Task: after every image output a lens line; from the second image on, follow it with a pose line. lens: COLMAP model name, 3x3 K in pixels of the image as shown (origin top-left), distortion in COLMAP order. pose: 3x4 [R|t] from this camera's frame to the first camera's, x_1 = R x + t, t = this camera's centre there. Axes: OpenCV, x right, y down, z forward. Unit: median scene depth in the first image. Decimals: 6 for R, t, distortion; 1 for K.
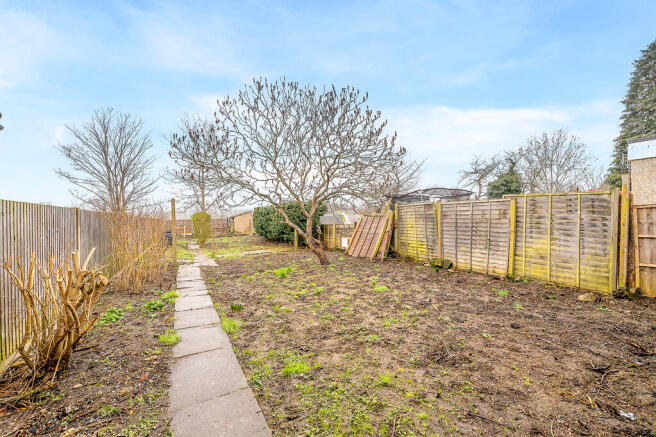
lens RADIAL K [[271.6, 0, 328.2], [0, 271.6, 218.3], [0, 0, 1]] dist [-0.001681, -0.000106]
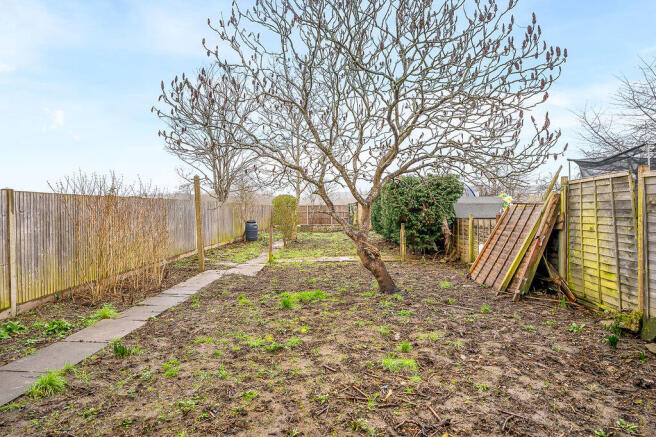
lens RADIAL K [[421.4, 0, 327.4], [0, 421.4, 218.1], [0, 0, 1]] dist [0.001731, 0.001338]
pose [[0.874962, 0.029615, -0.483285, 0.140830], [-0.014014, 0.999258, 0.035863, -0.002868], [0.483989, -0.024606, 0.874728, 0.108709]]
